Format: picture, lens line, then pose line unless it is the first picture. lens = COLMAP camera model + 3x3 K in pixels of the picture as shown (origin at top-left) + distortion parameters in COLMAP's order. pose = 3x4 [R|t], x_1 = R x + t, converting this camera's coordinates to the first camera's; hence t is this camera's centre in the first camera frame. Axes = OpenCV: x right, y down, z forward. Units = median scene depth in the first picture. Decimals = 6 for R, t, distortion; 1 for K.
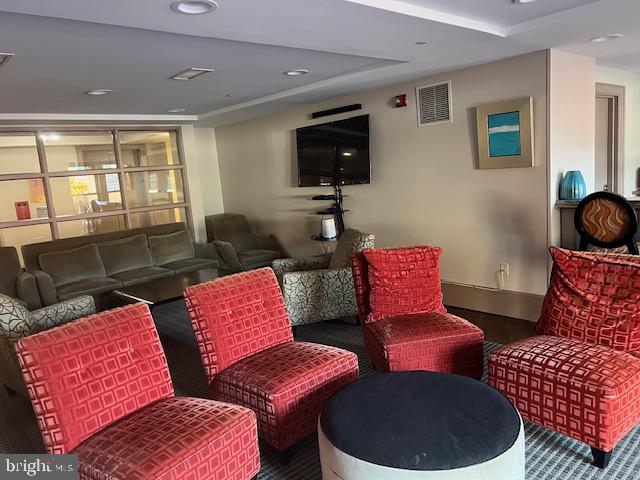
lens RADIAL K [[481.6, 0, 320.0], [0, 481.6, 240.0], [0, 0, 1]] dist [0.066939, -0.084442]
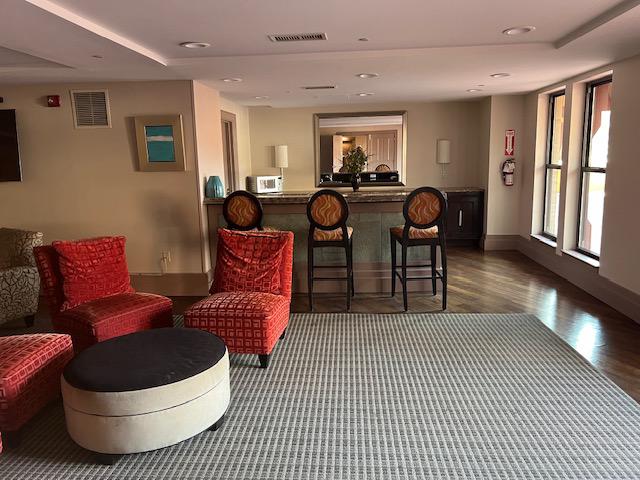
lens RADIAL K [[481.6, 0, 320.0], [0, 481.6, 240.0], [0, 0, 1]] dist [0.066939, -0.084442]
pose [[0.719821, -0.057094, 0.691807, -0.224711], [0.068384, 0.997596, 0.011178, 0.043016], [-0.690783, 0.039262, 0.721996, -0.159588]]
